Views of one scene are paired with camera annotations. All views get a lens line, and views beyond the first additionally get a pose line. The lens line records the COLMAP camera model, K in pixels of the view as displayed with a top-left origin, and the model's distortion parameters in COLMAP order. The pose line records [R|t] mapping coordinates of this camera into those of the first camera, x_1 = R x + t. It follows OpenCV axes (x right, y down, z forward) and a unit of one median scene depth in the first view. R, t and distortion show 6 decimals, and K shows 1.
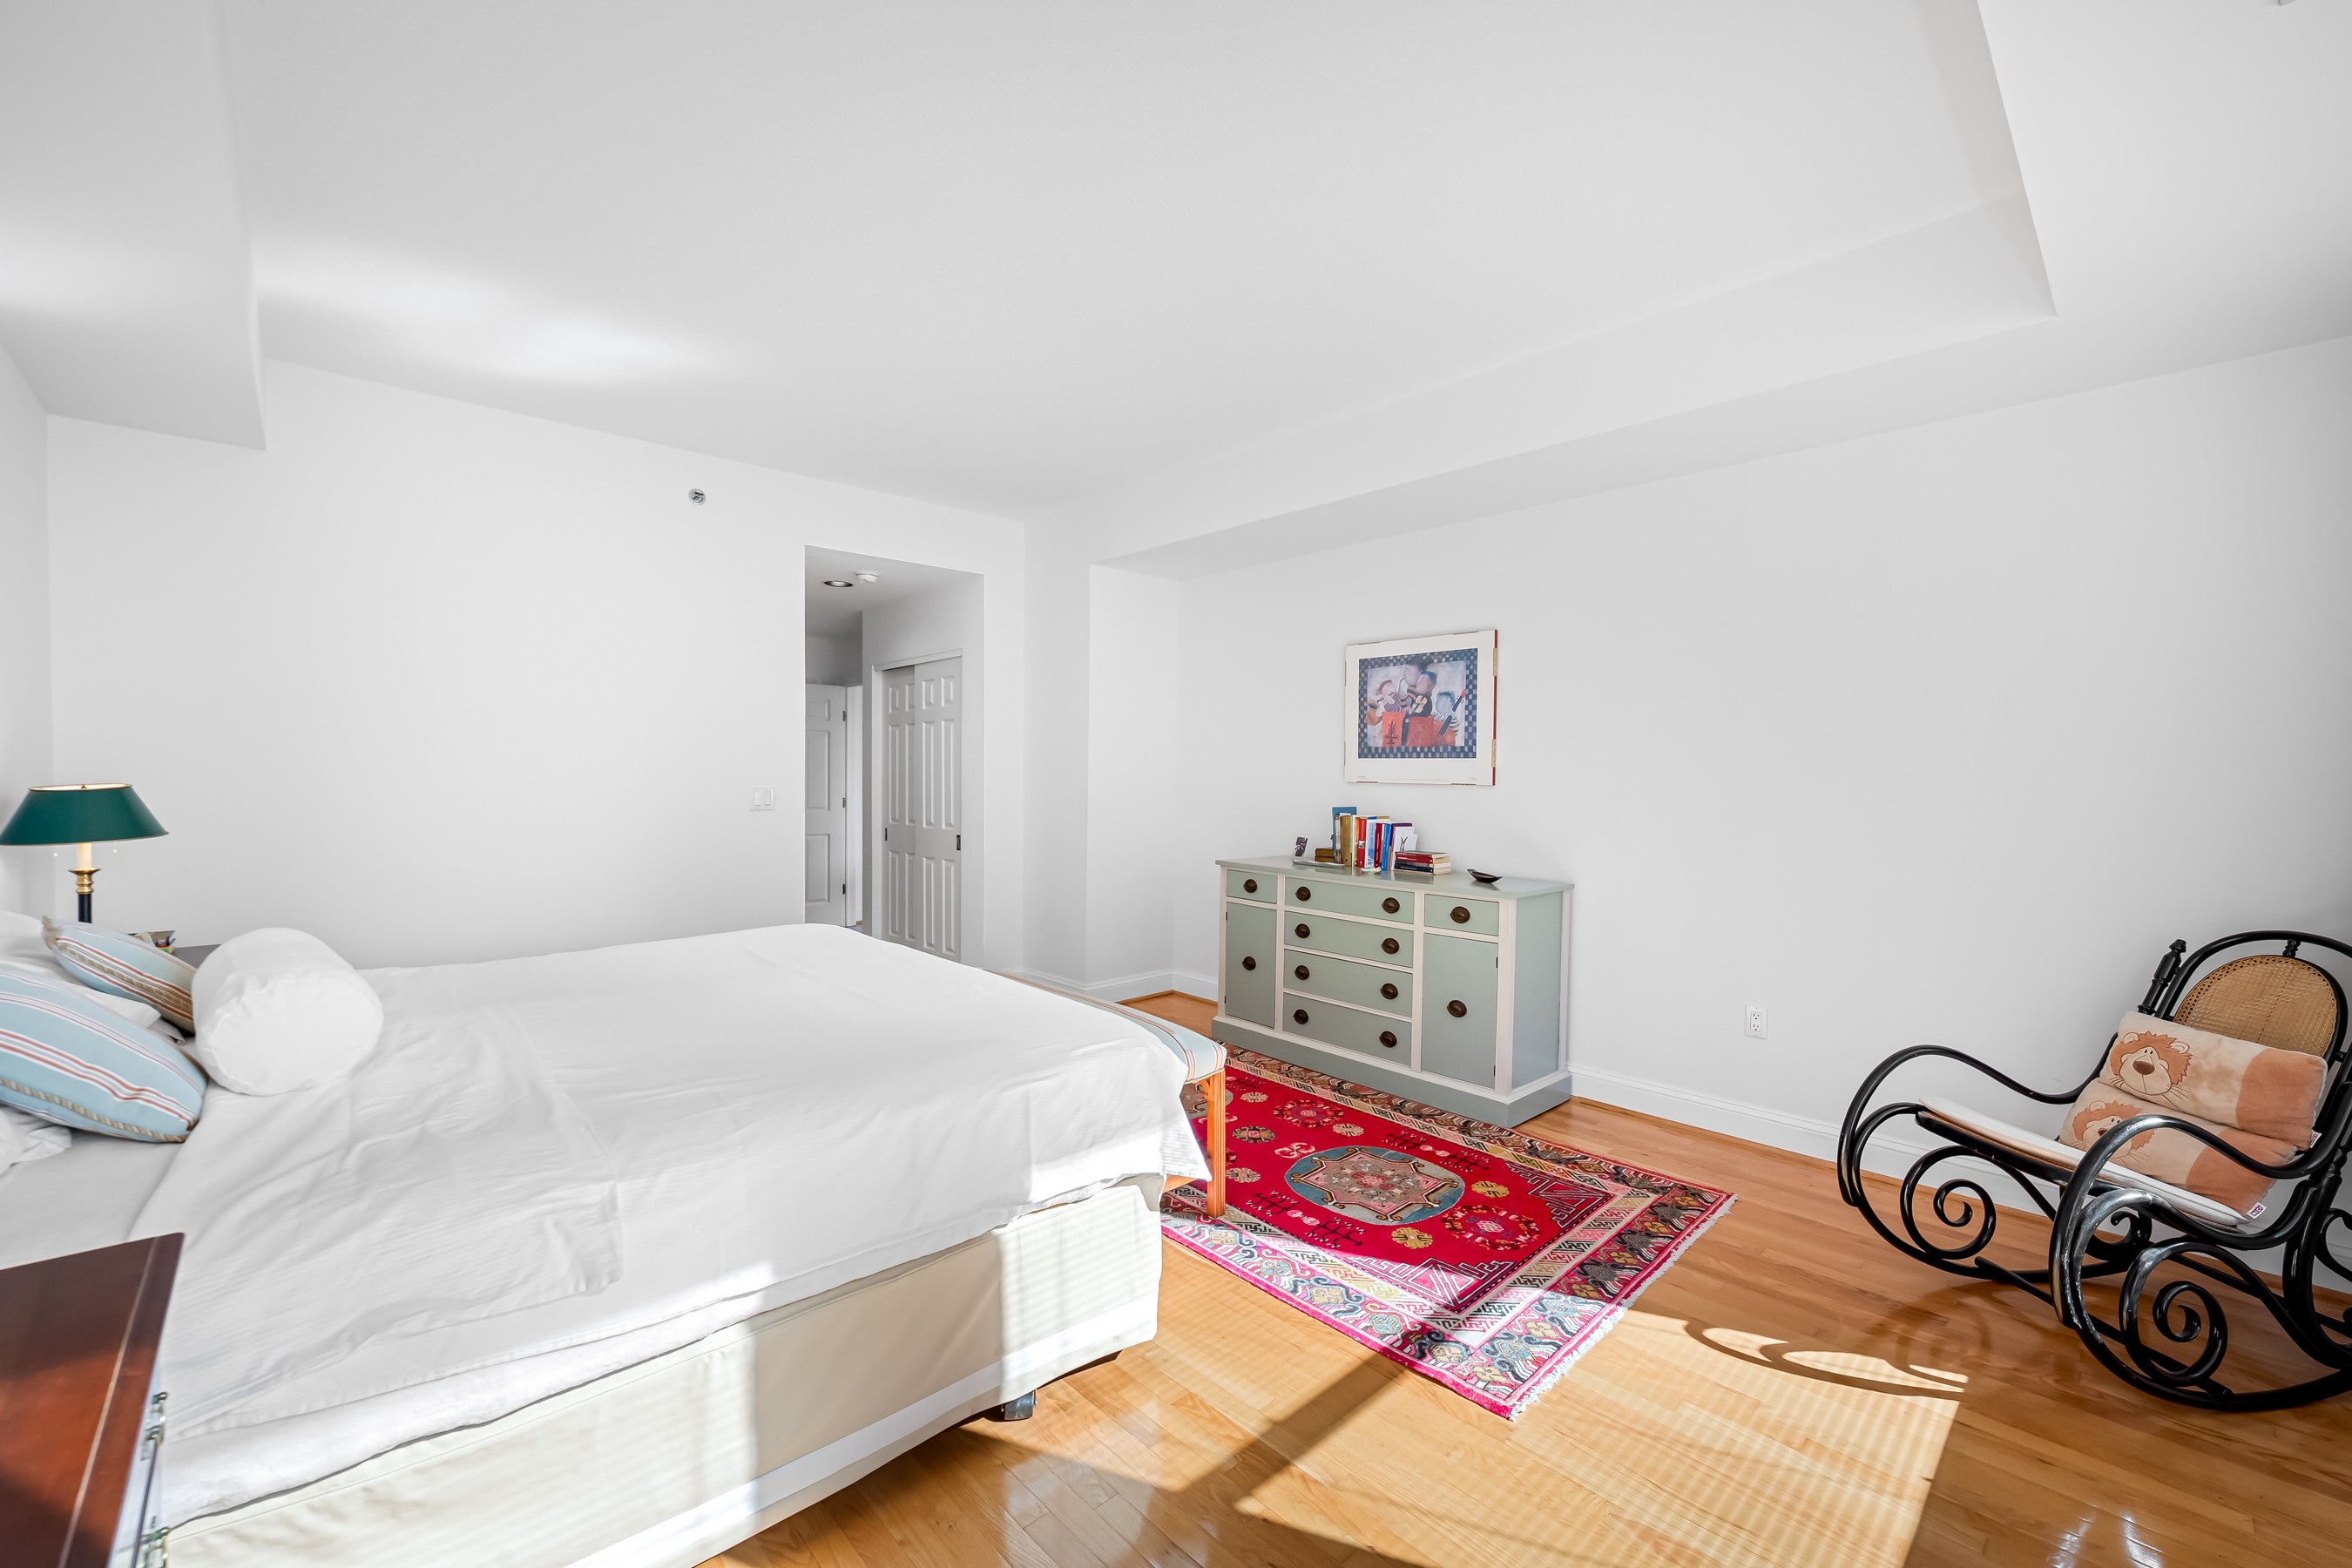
lens RADIAL K [[946.7, 0, 1175.9], [0, 946.7, 768.8], [0, 0, 1]] dist [-0.006146, 0.000203]
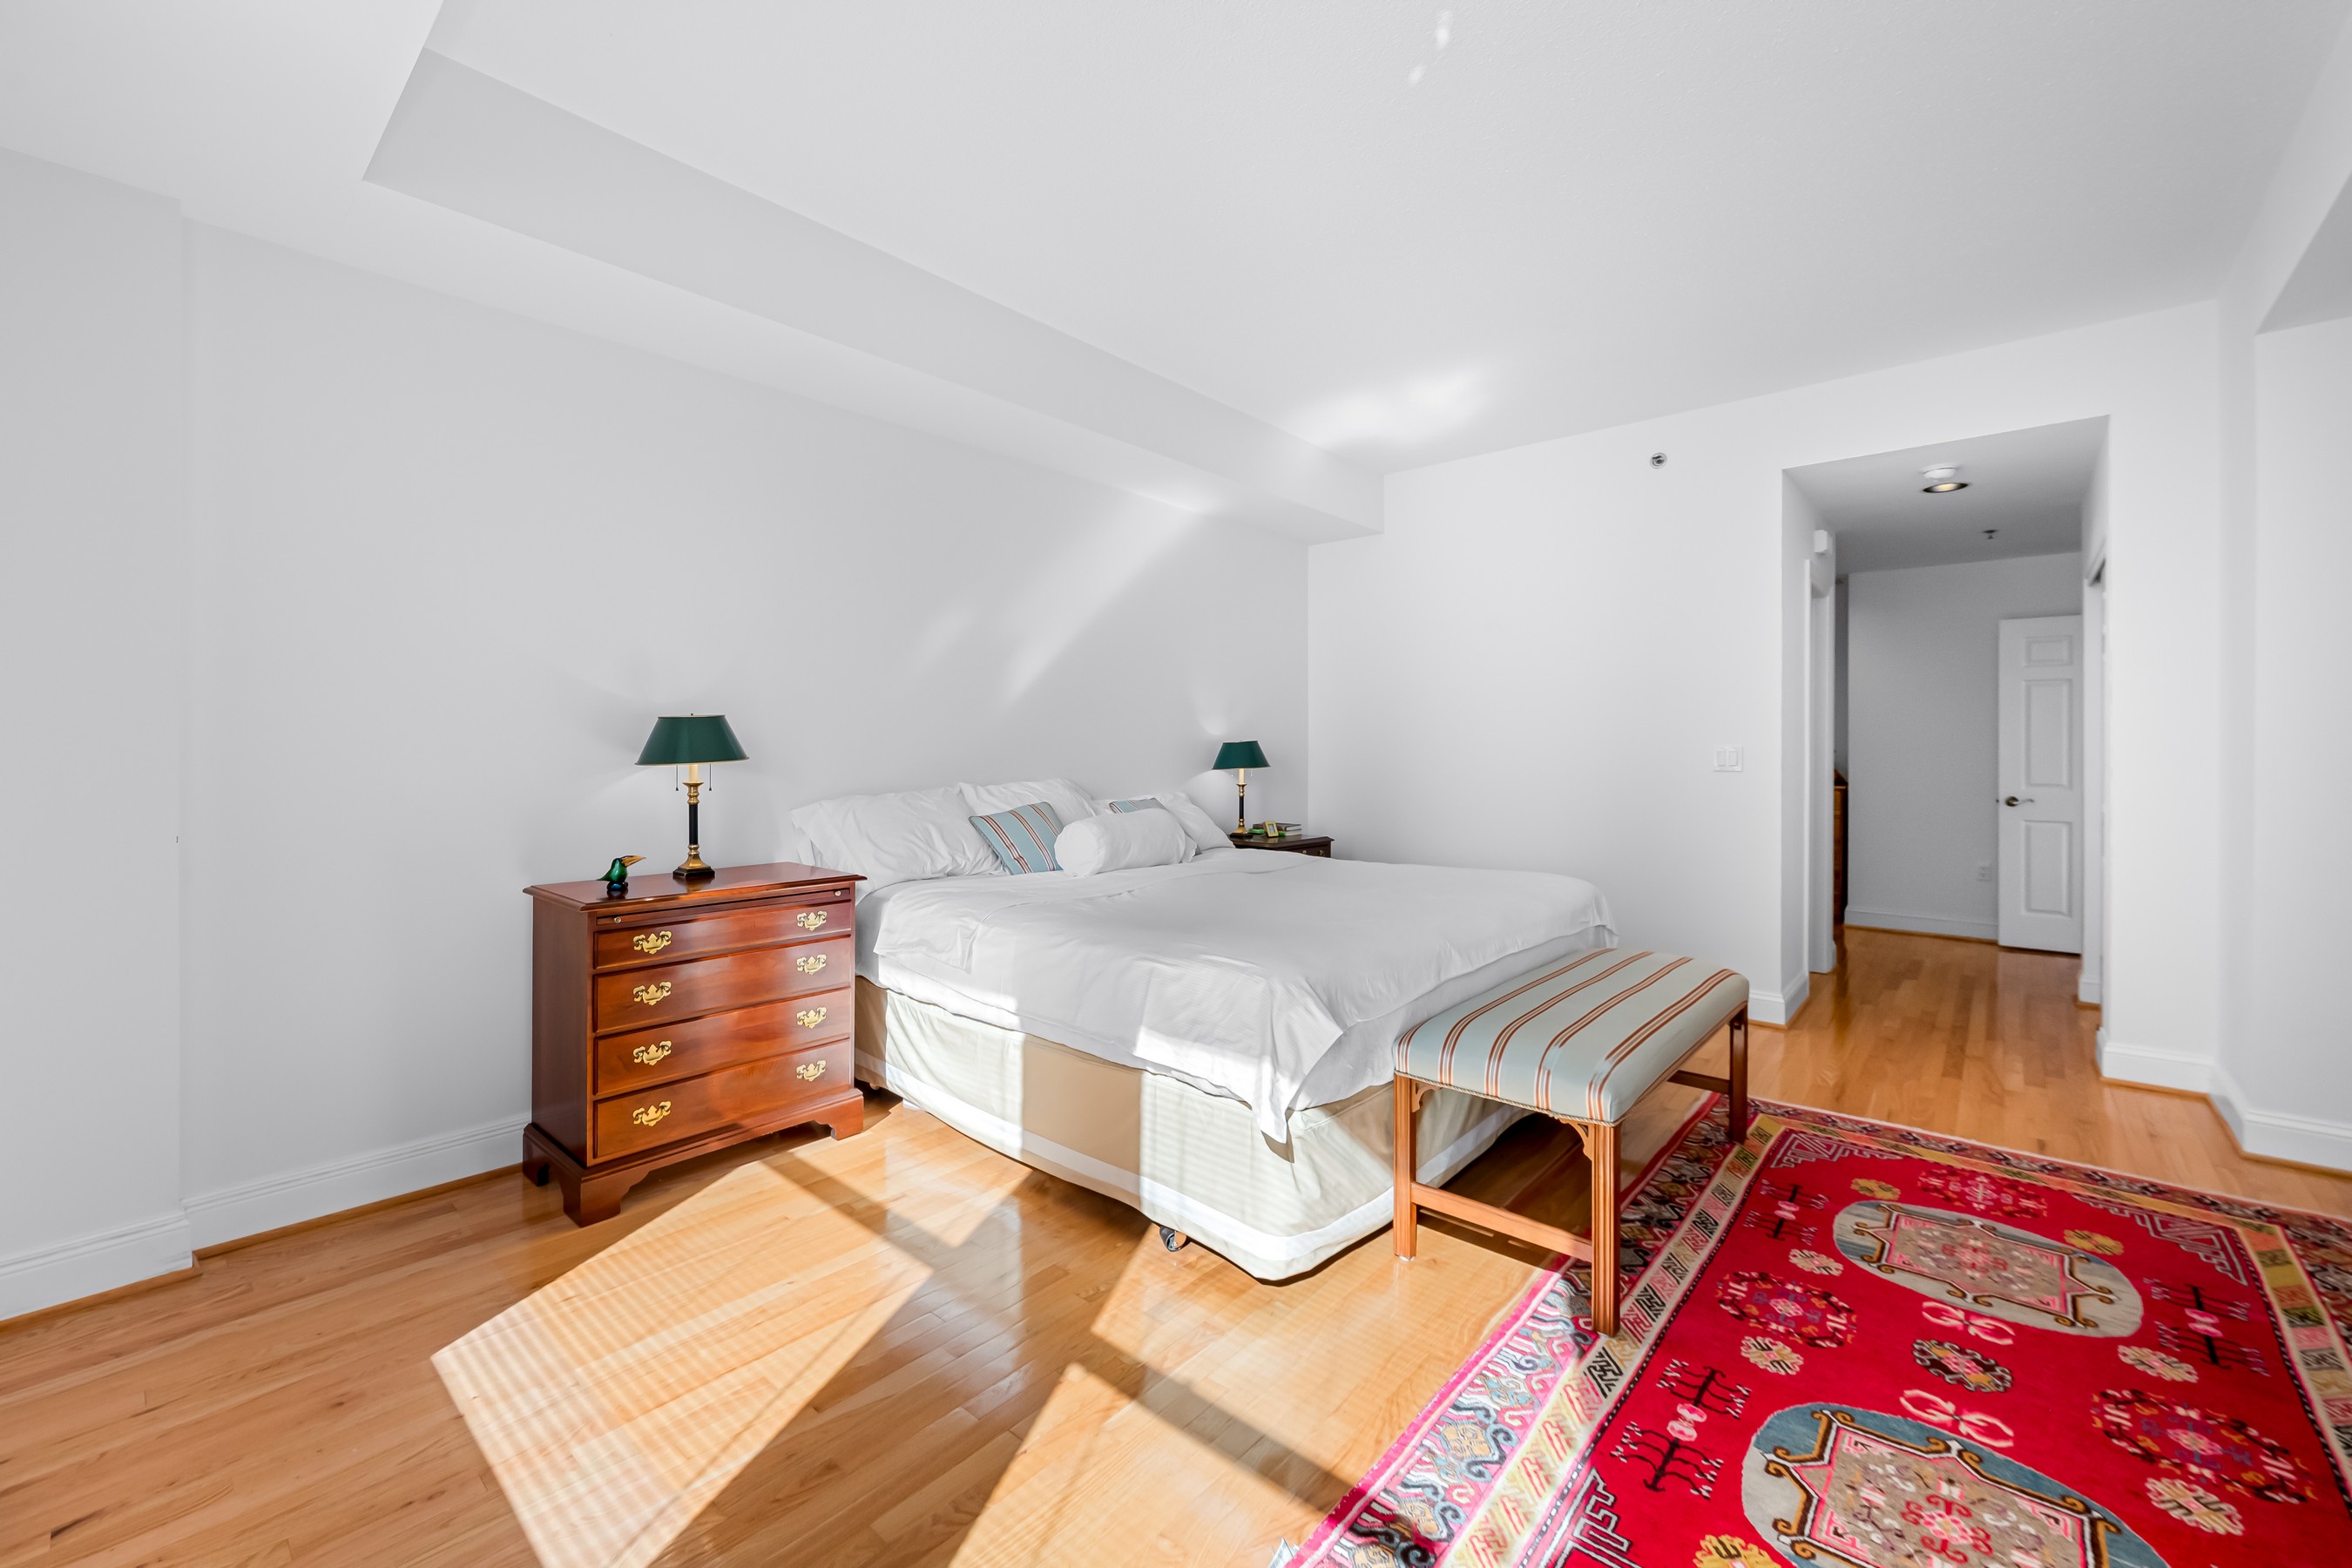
lens RADIAL K [[946.7, 0, 1175.9], [0, 946.7, 768.8], [0, 0, 1]] dist [-0.006146, 0.000203]
pose [[0.097323, 0.013081, -0.995167, 0.765878], [-0.001382, 0.999914, 0.013009, 0.050358], [0.995252, 0.000109, 0.097333, 0.668922]]
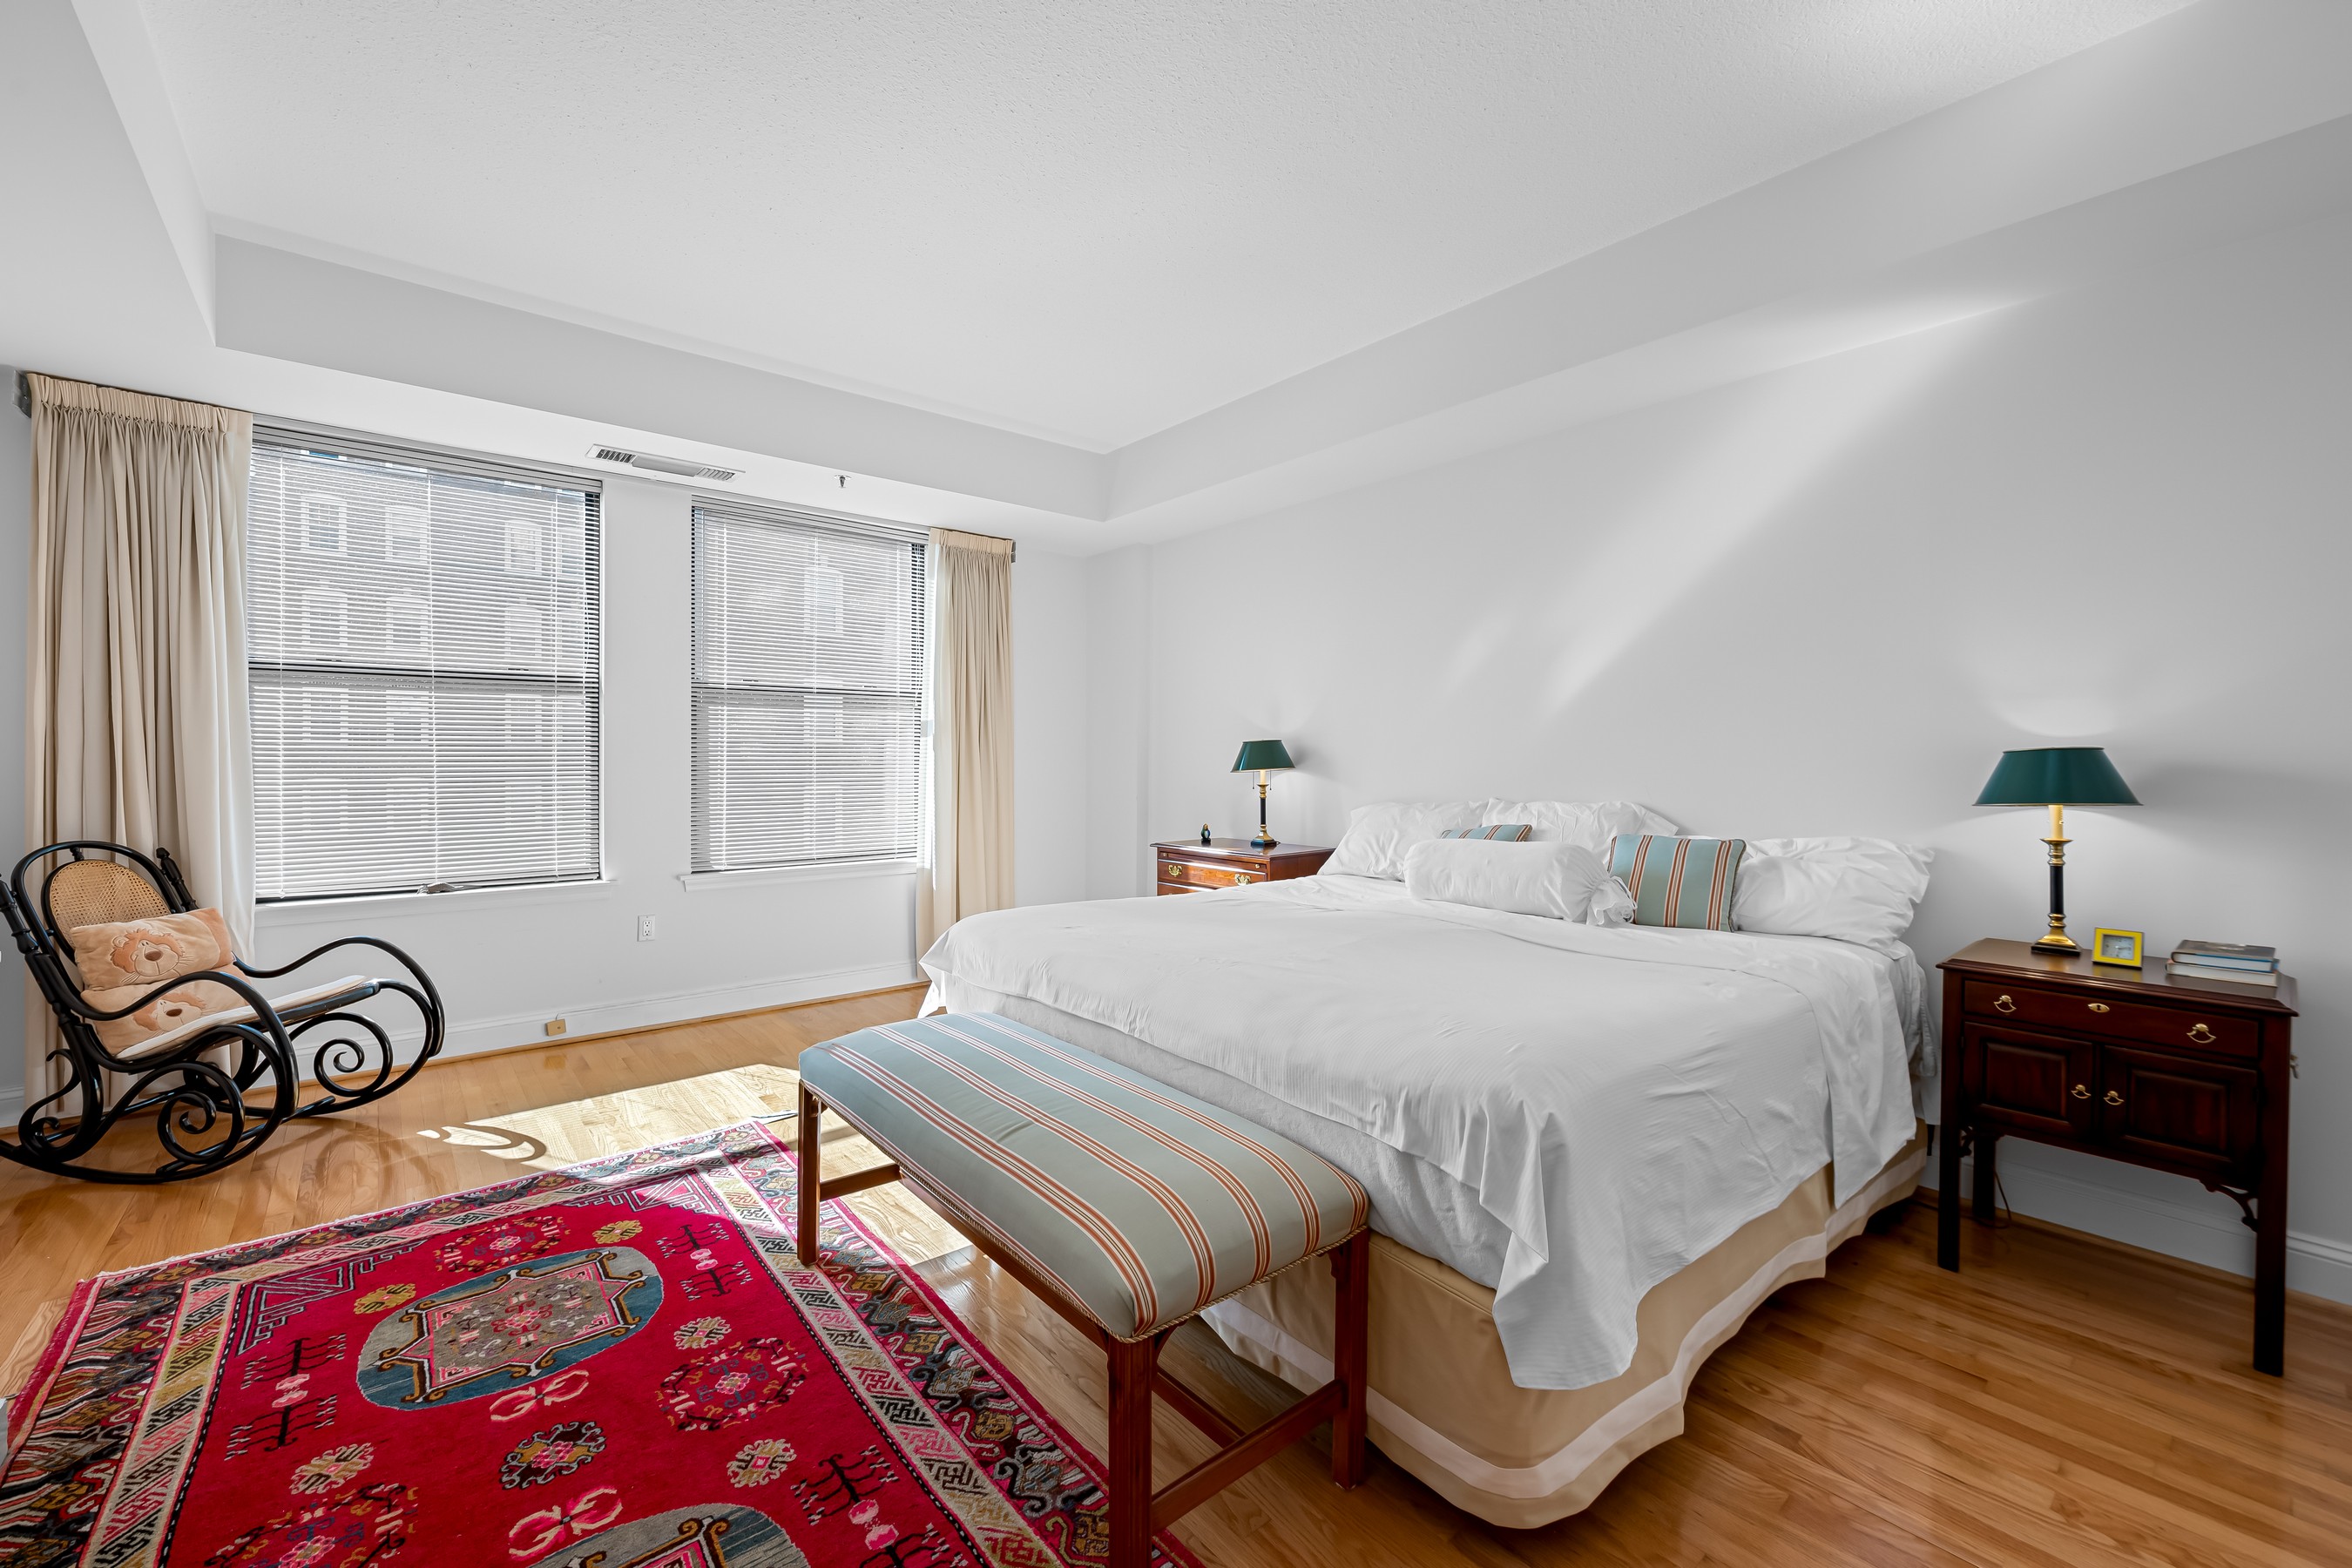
lens RADIAL K [[946.7, 0, 1175.9], [0, 946.7, 768.8], [0, 0, 1]] dist [-0.006146, 0.000203]
pose [[-0.998245, -0.013196, 0.057728, -0.343663], [-0.012772, 0.999889, 0.007717, 0.041822], [-0.057823, 0.006966, -0.998303, 1.952754]]
